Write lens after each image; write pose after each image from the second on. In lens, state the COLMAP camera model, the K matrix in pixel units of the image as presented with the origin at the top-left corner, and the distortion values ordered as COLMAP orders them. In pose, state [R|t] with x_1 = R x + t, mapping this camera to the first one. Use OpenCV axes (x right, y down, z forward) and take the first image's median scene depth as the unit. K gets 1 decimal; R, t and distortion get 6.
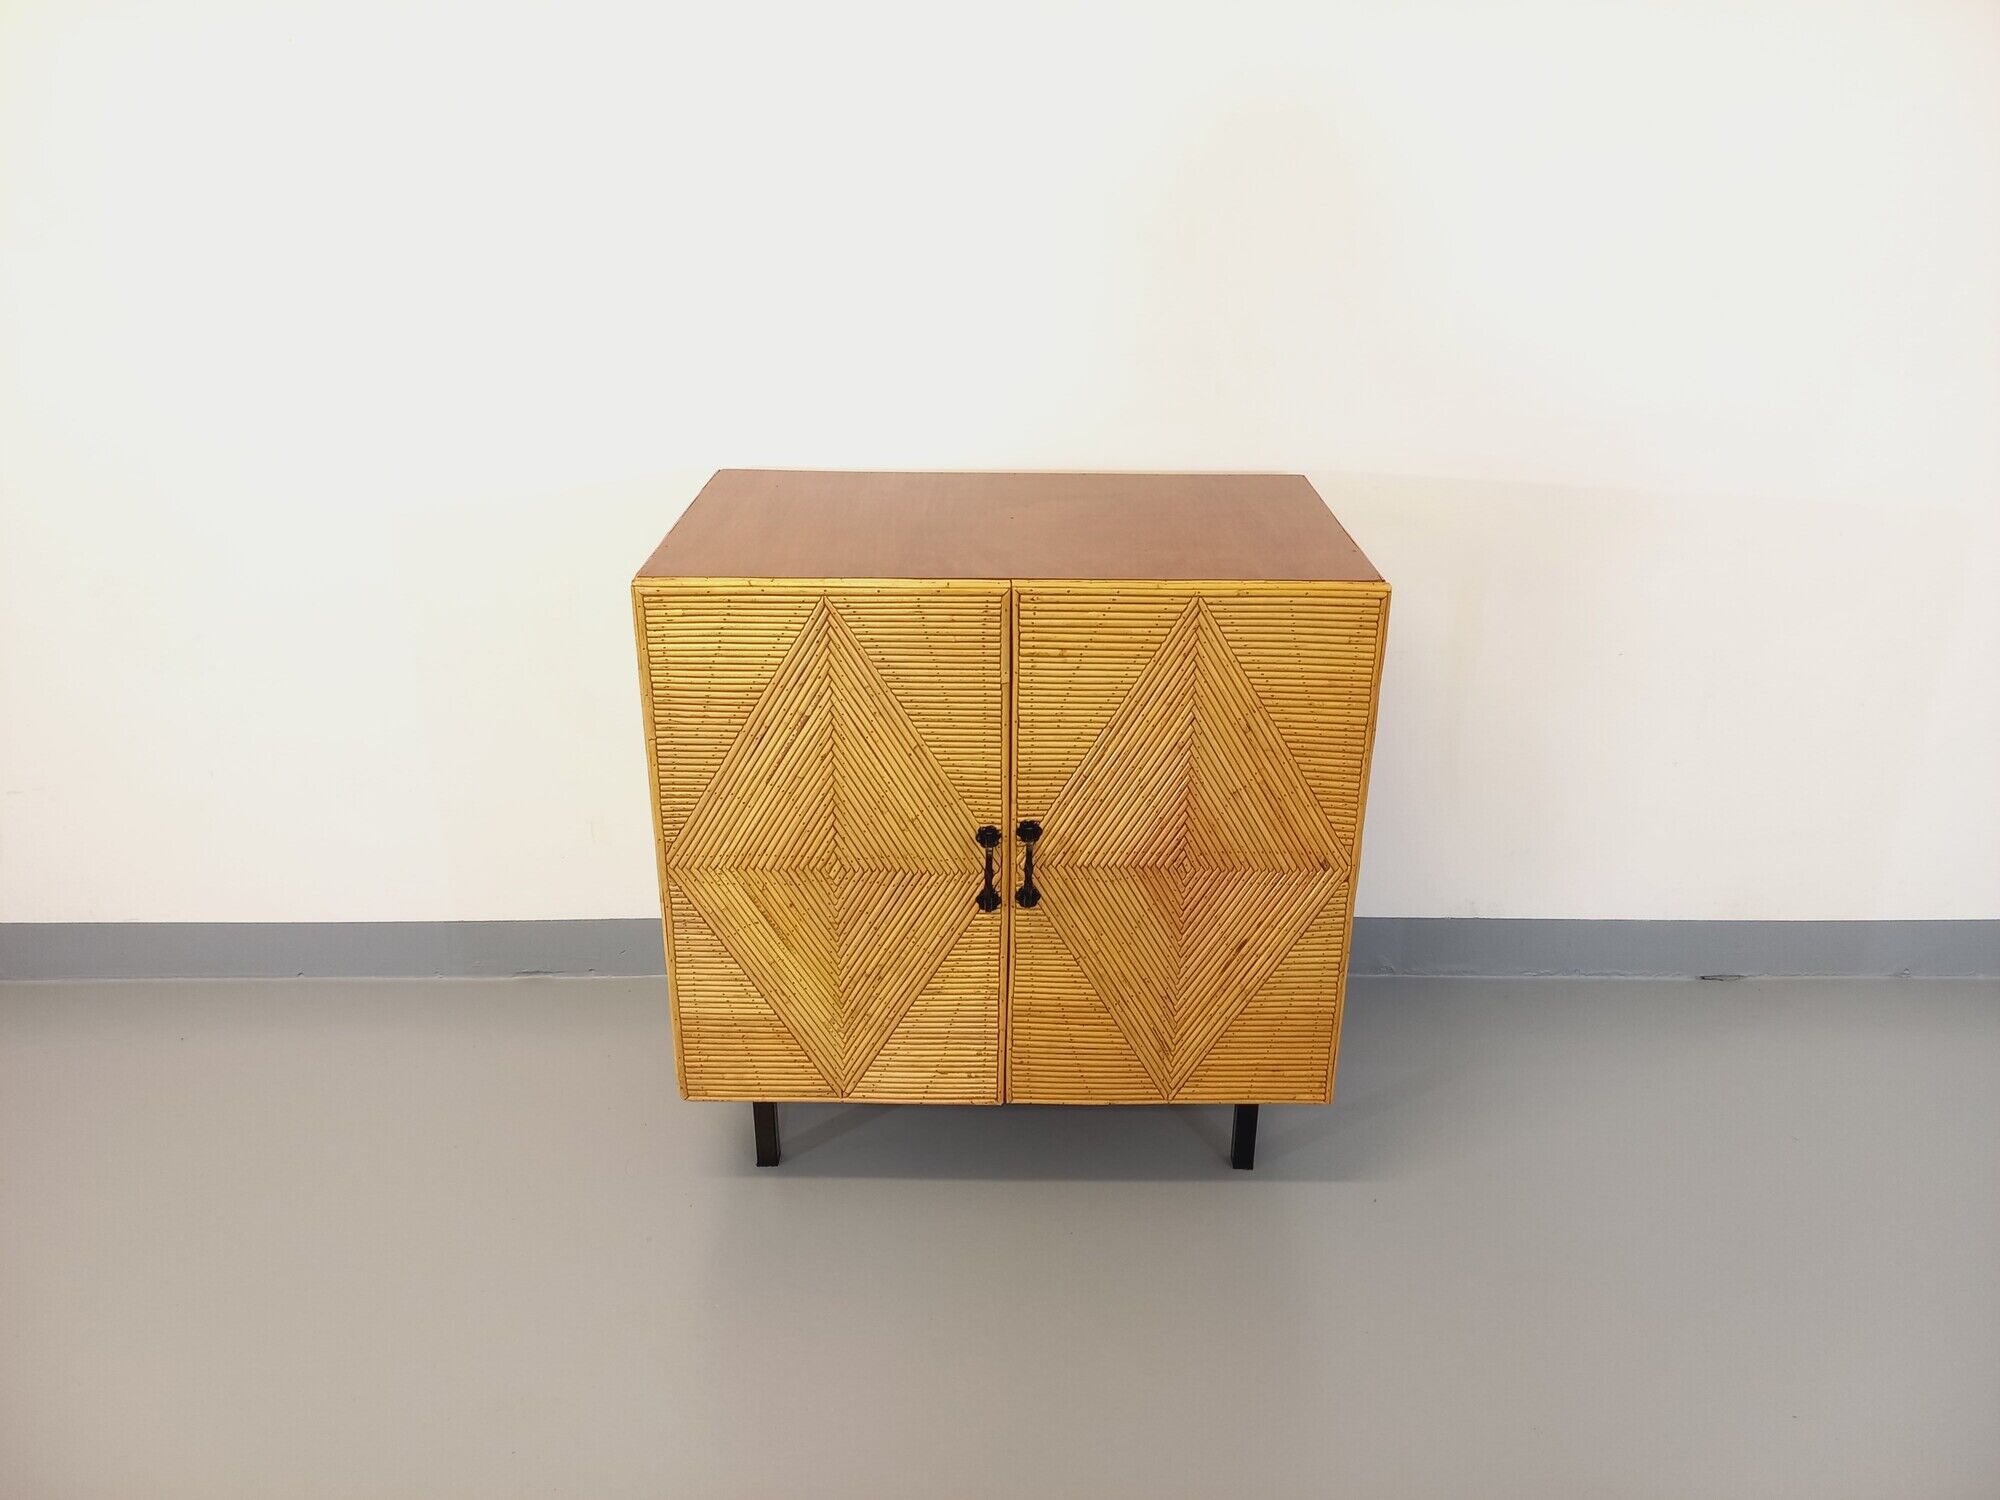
lens RADIAL K [[1486.8, 0, 1009.6], [0, 1486.8, 728.4], [0, 0, 1]] dist [0.065961, -0.047501]
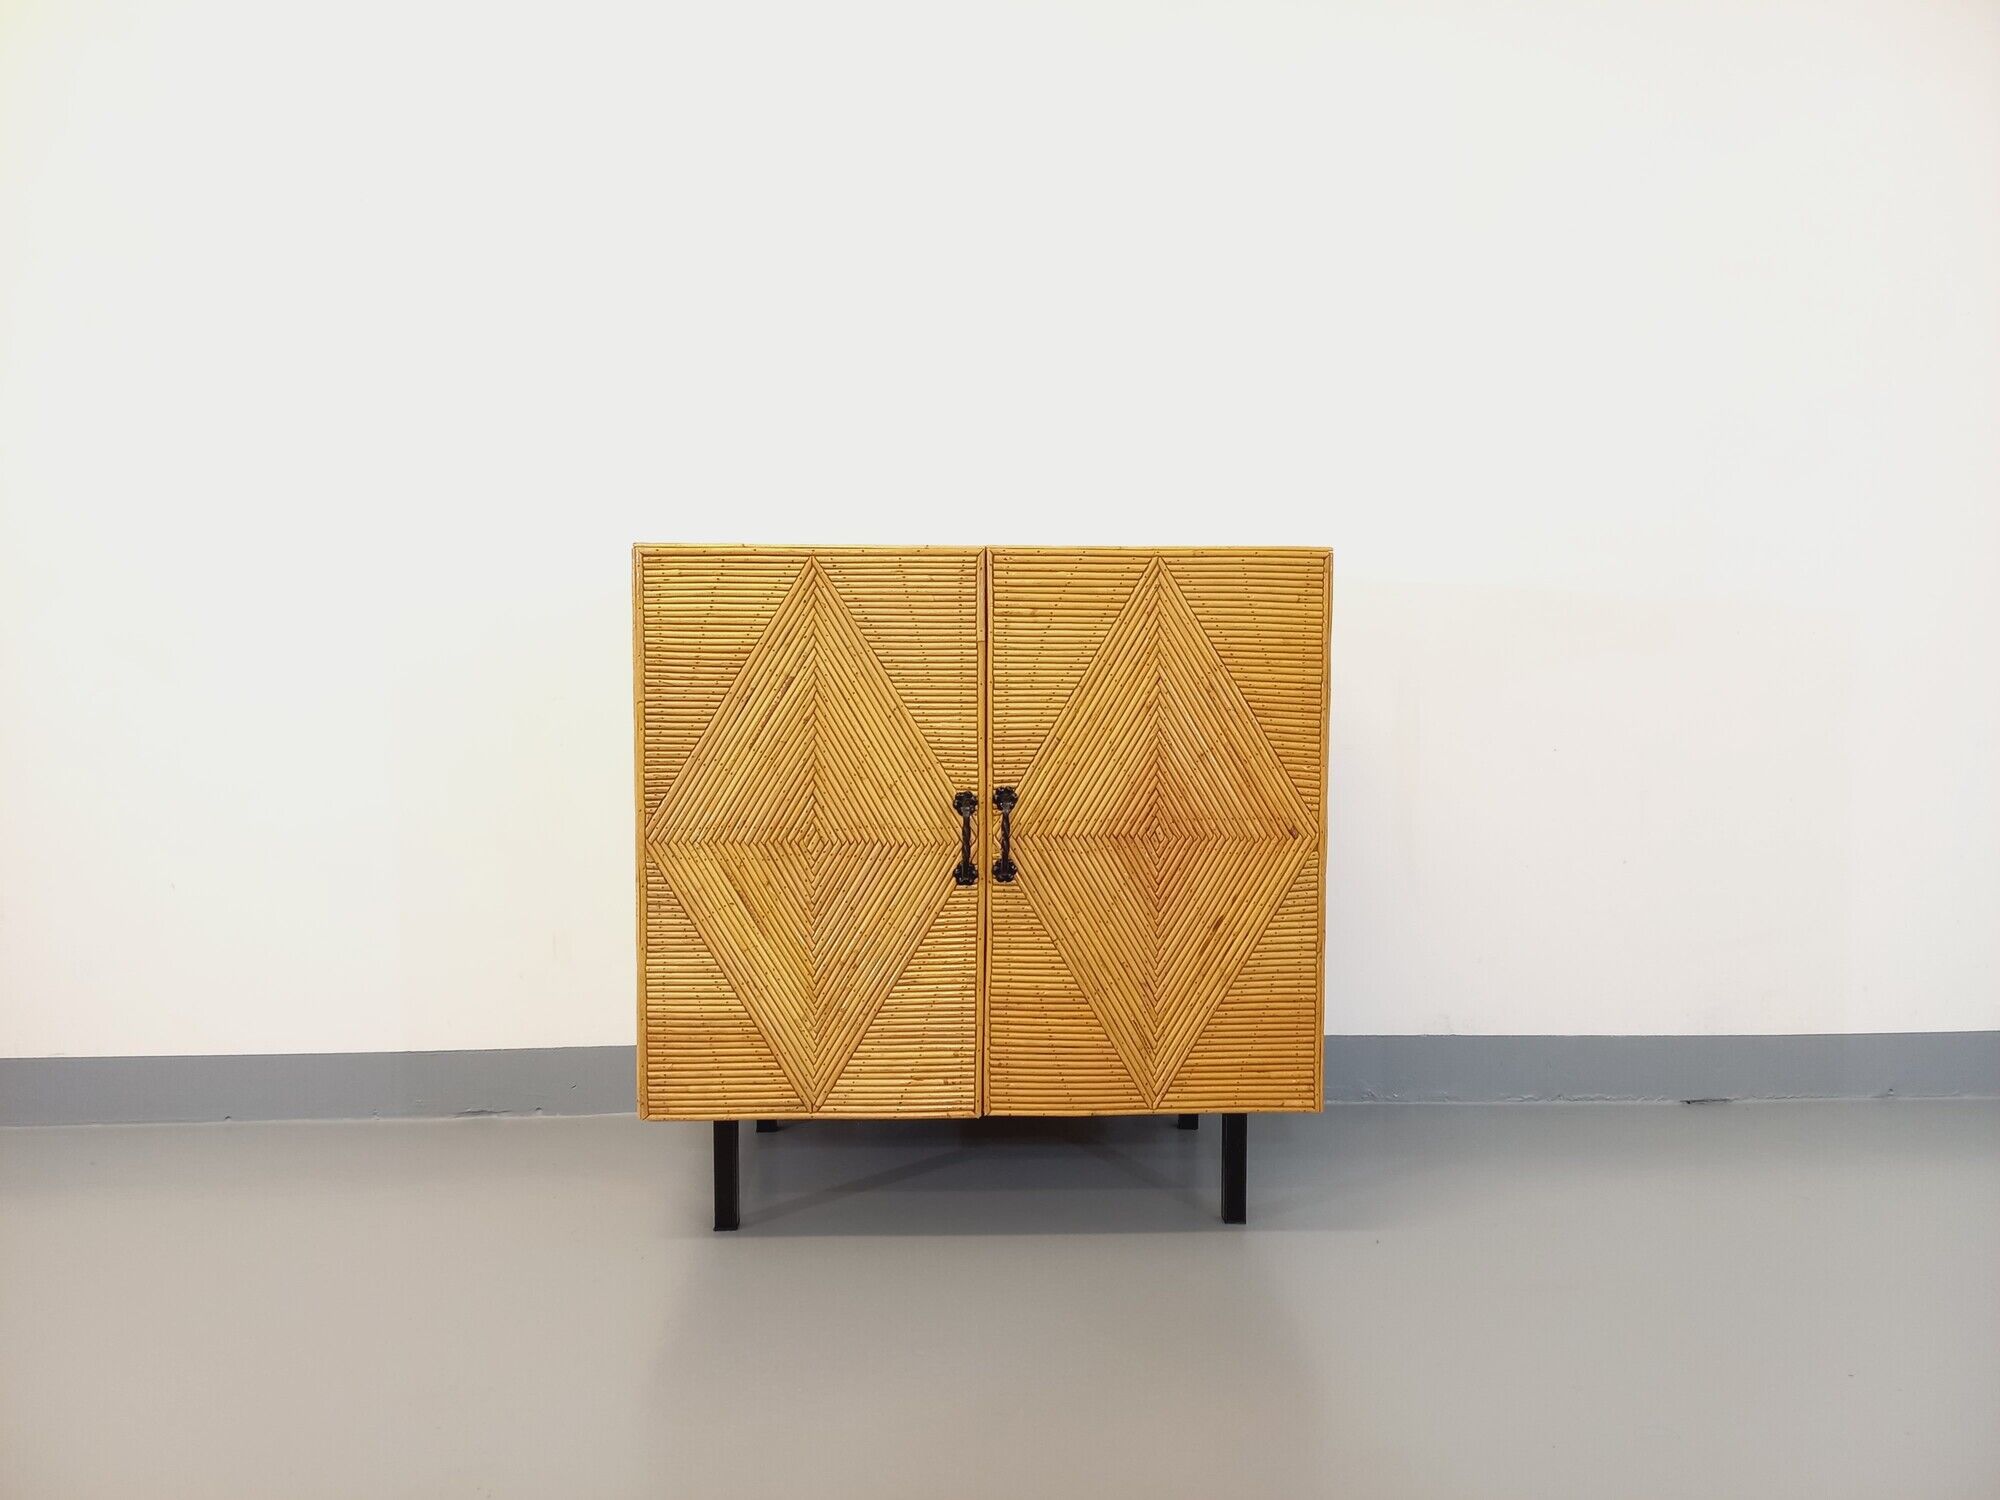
lens RADIAL K [[1486.8, 0, 1009.8], [0, 1486.8, 741.2], [0, 0, 1]] dist [0.065961, -0.047501]
pose [[0.999256, -0.007369, 0.037870, -0.021977], [0.019588, 0.942569, -0.333437, 0.373897], [-0.033238, 0.333931, 0.942011, 0.021637]]
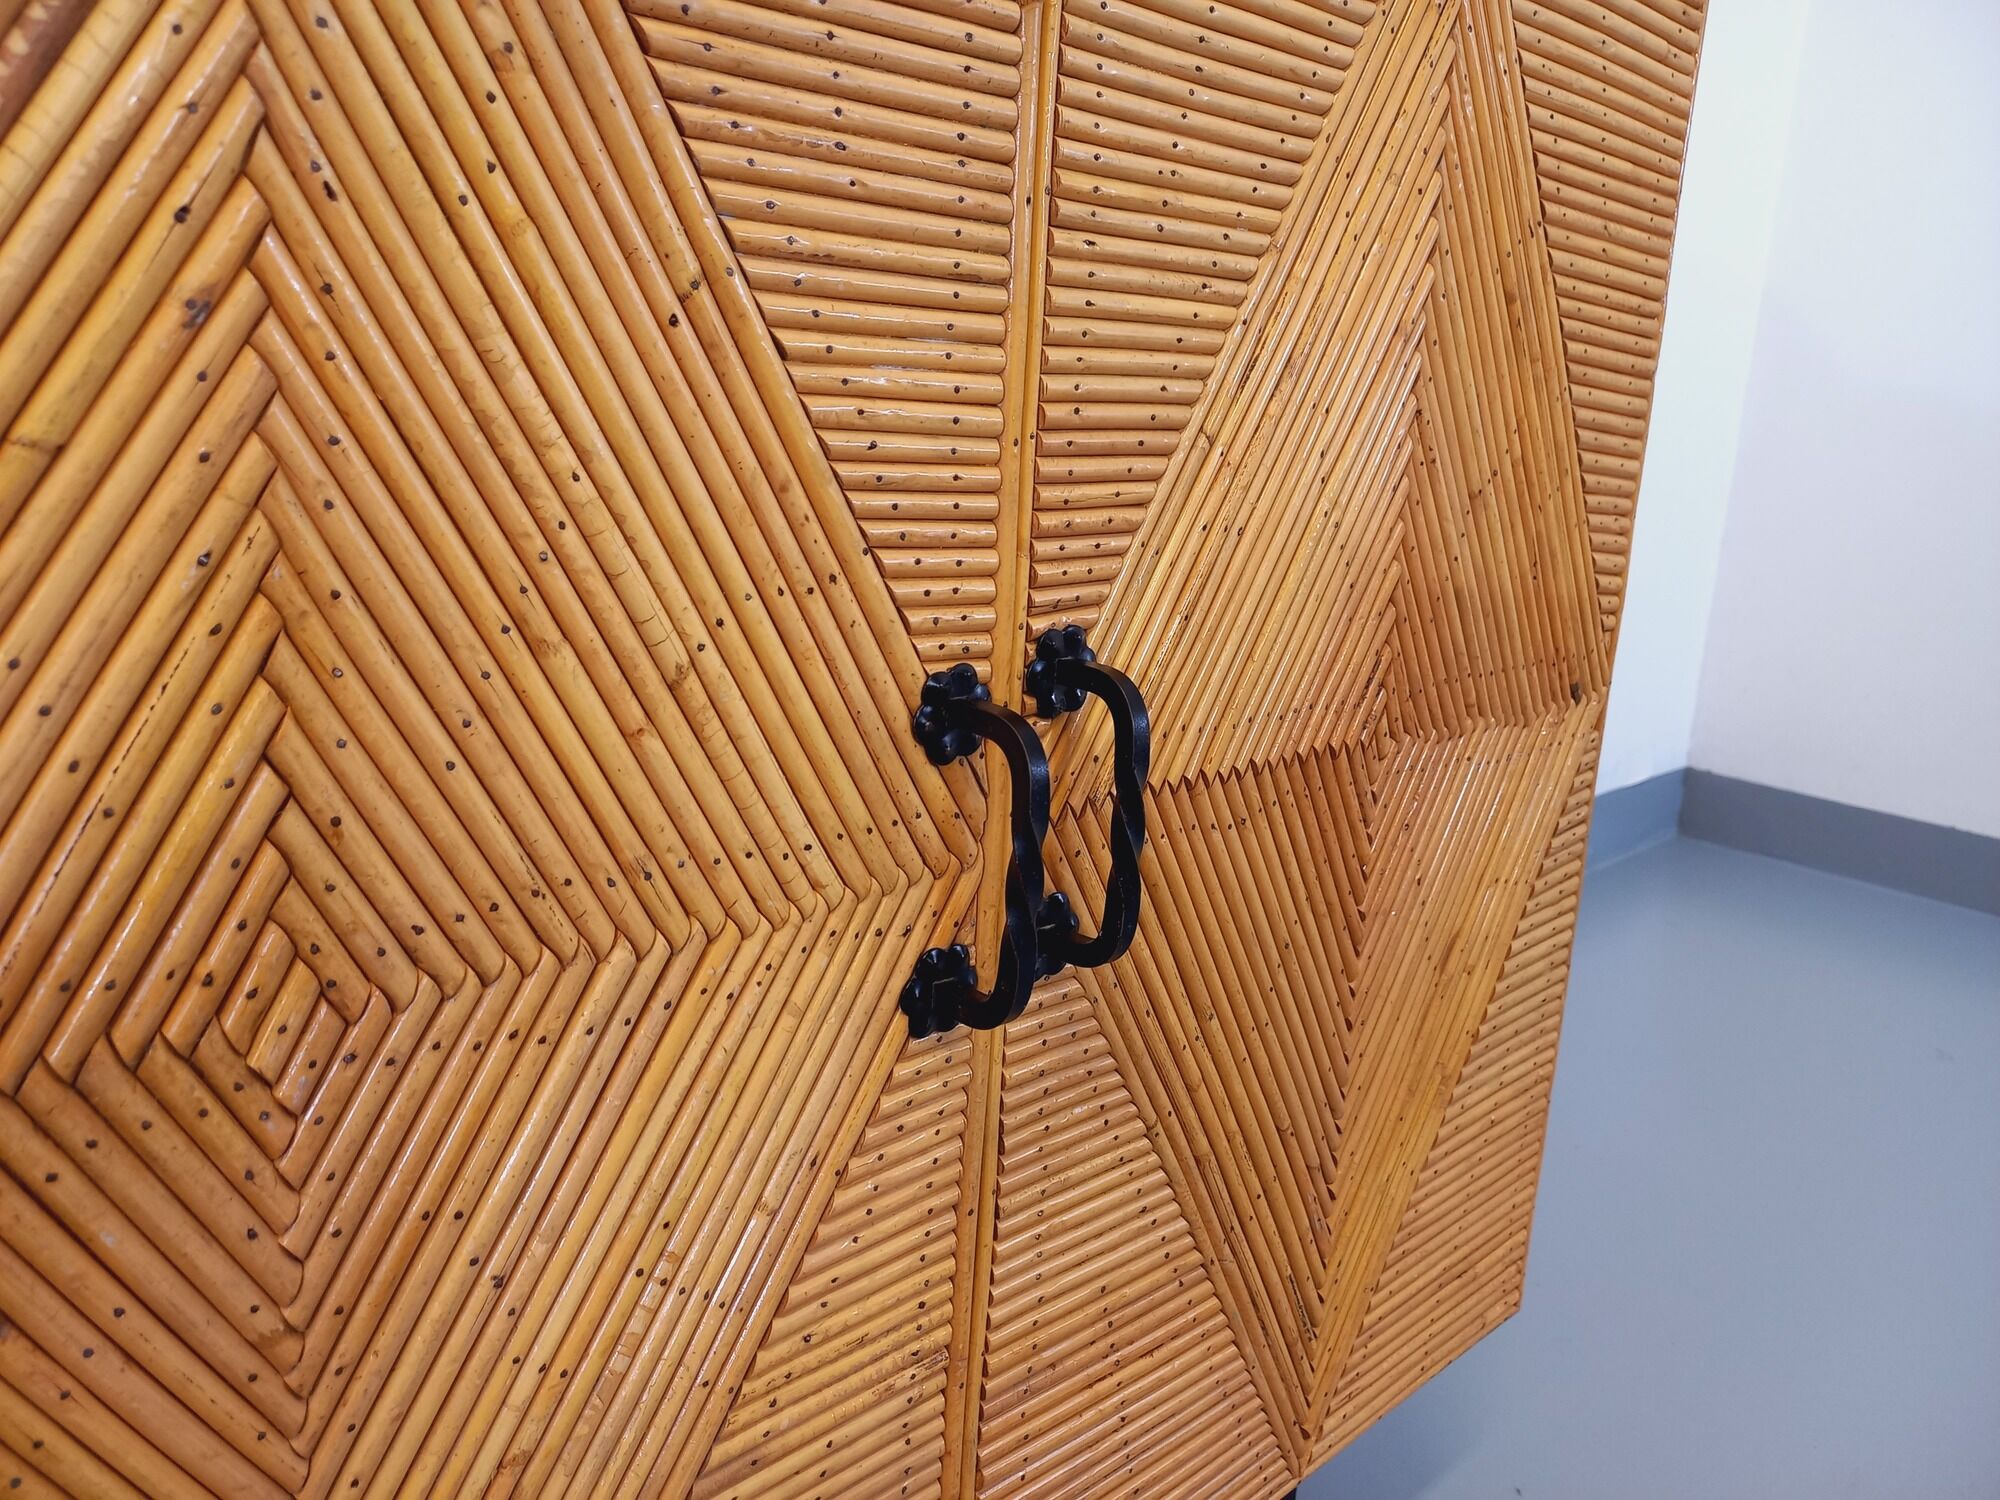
lens RADIAL K [[1486.8, 0, 1001.7], [0, 1486.8, 707.0], [0, 0, 1]] dist [0.065961, -0.047501]
pose [[0.731121, -0.118818, 0.671822, -0.173393], [0.226088, 0.971272, -0.074265, 0.092009], [-0.643698, 0.206187, 0.736980, 0.812688]]
